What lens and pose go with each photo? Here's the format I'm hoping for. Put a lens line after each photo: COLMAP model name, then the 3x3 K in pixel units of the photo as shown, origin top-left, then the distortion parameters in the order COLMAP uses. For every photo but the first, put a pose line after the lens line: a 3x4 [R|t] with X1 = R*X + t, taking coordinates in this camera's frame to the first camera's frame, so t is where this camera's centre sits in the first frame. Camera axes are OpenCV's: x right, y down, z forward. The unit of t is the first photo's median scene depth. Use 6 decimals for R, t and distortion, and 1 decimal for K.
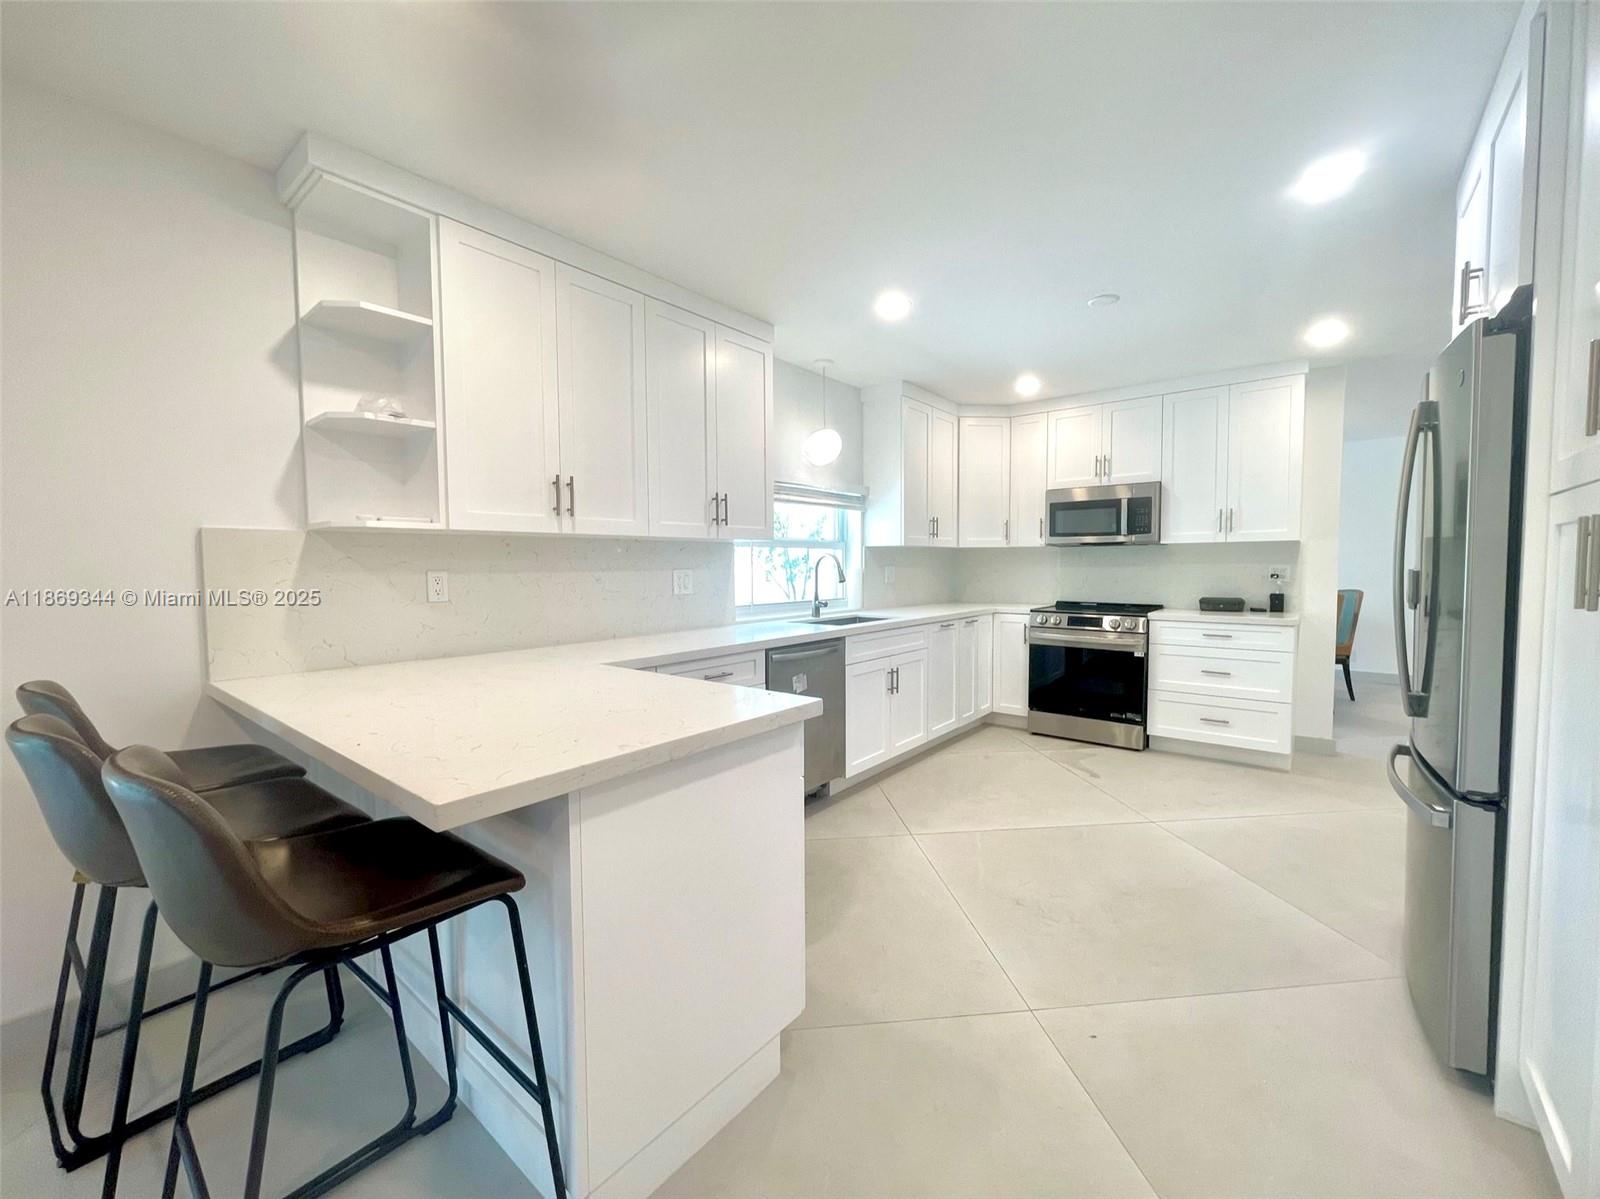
lens RADIAL K [[650.4, 0, 793.6], [0, 650.4, 598.6], [0, 0, 1]] dist [-0.000766, -0.000142]
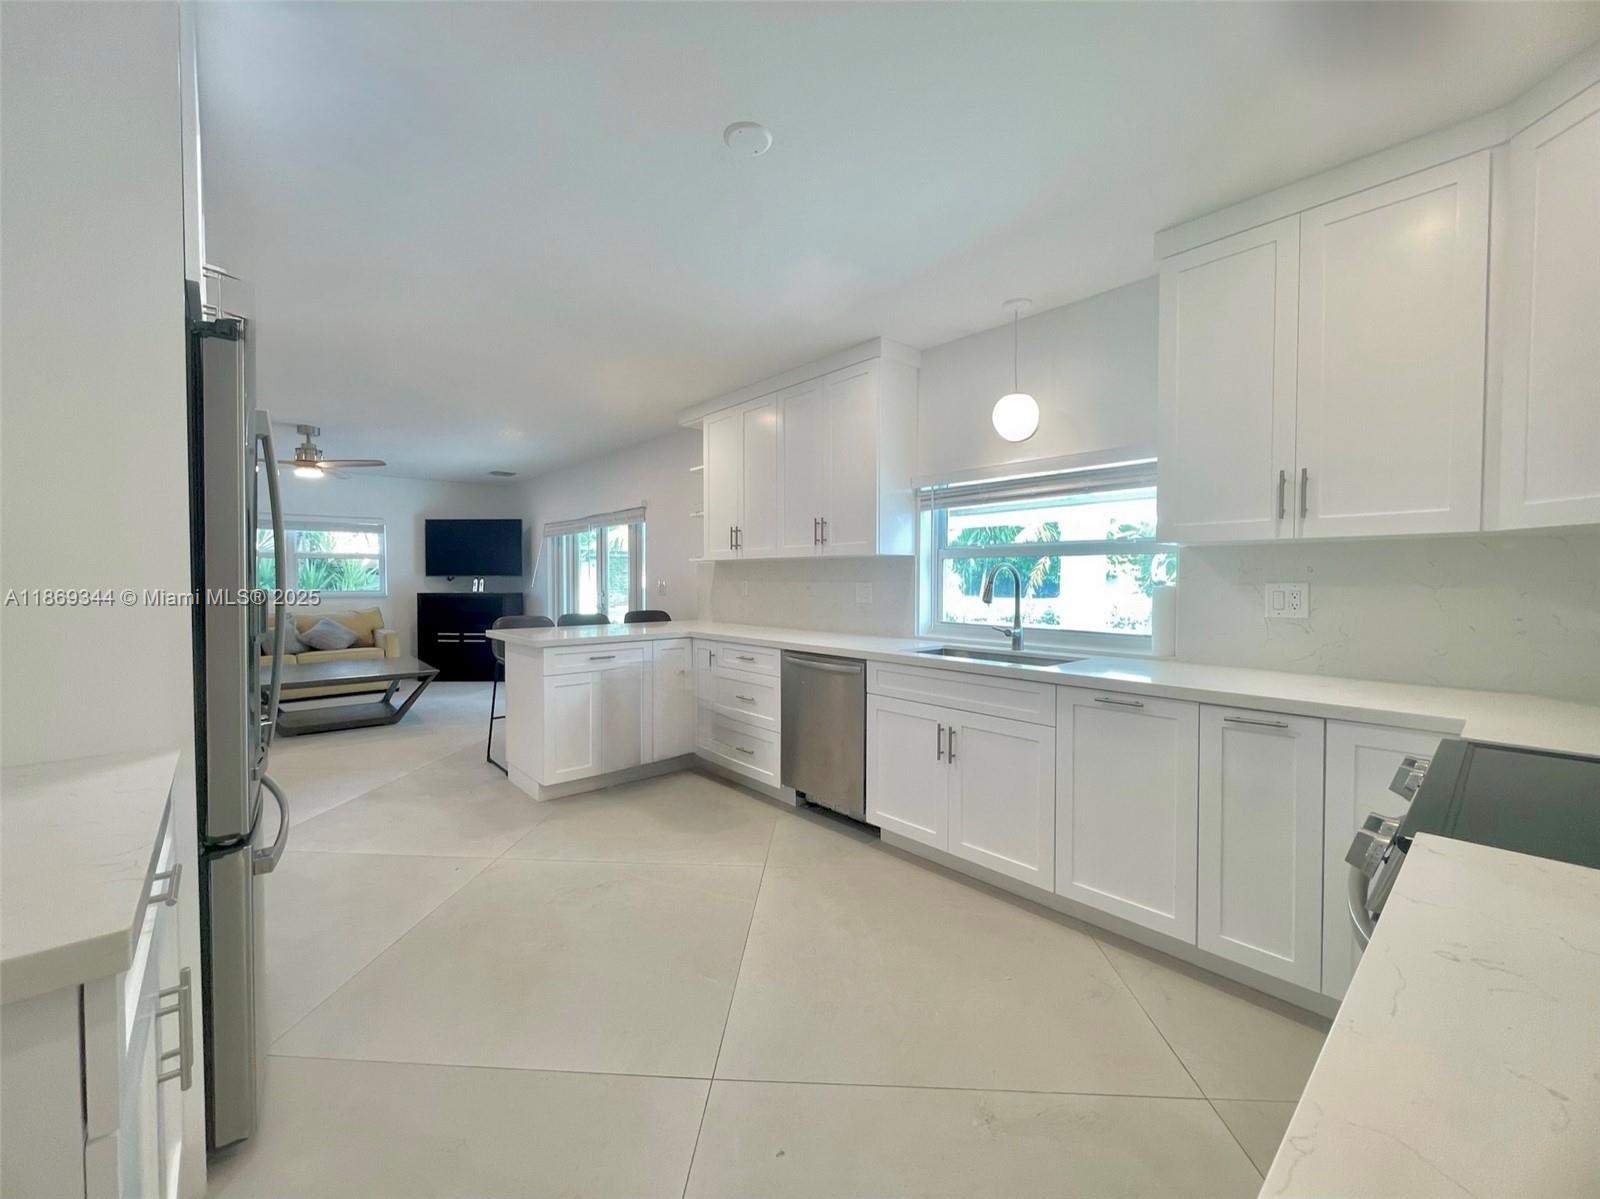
lens RADIAL K [[650.4, 0, 793.6], [0, 650.4, 598.6], [0, 0, 1]] dist [-0.000766, -0.000142]
pose [[-0.175650, 0.032935, -0.983902, 0.984816], [-0.054231, 0.997599, 0.043075, -0.058159], [0.982958, 0.060924, -0.173442, 1.077349]]
